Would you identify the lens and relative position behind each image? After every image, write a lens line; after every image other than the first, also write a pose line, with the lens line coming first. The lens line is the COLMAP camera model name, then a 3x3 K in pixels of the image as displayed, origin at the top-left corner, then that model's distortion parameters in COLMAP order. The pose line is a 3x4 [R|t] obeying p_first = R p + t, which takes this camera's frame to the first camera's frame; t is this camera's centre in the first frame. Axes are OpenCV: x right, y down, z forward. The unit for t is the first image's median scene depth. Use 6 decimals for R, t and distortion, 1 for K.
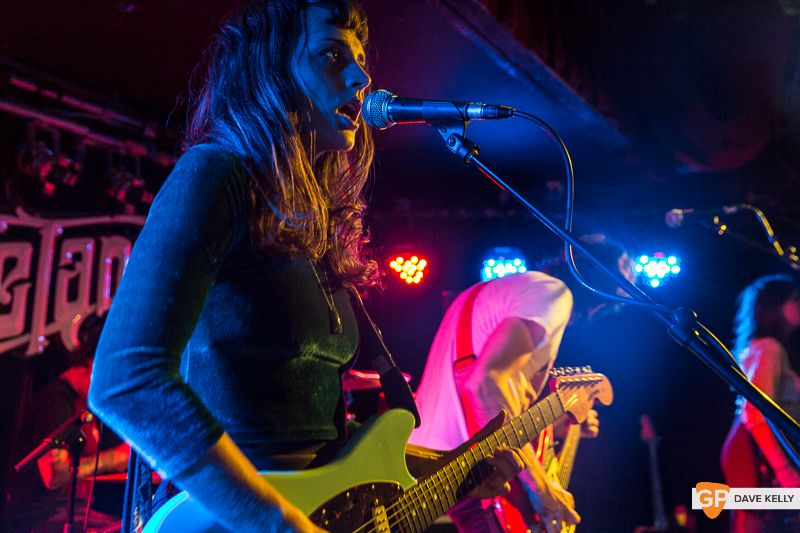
lens RADIAL K [[803.3, 0, 400.0], [0, 803.3, 266.5], [0, 0, 1]] dist [0.013978, 0.020683]
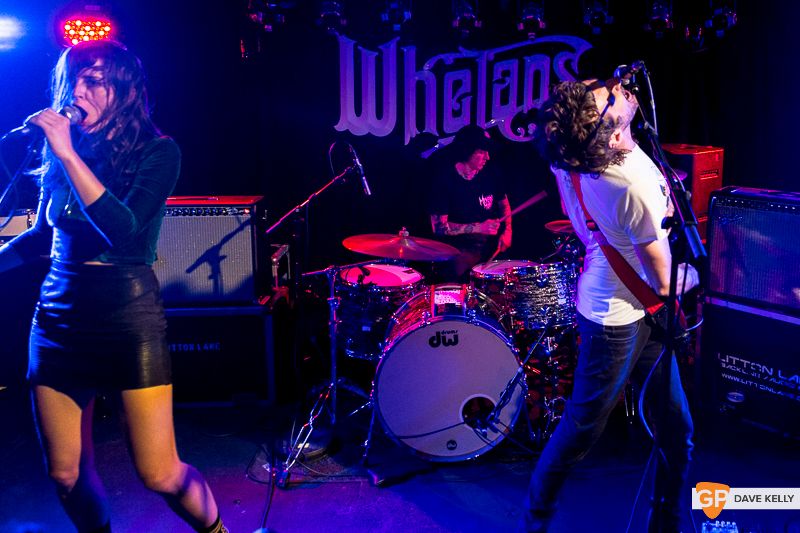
lens RADIAL K [[686.0, 0, 519.2], [0, 686.0, 185.6], [0, 0, 1]] dist [0.009531, -0.001380]
pose [[0.571500, 0.114925, -0.812515, 0.640231], [0.112548, 0.969810, 0.216336, -0.081222], [0.812847, -0.215083, 0.541312, 0.315129]]
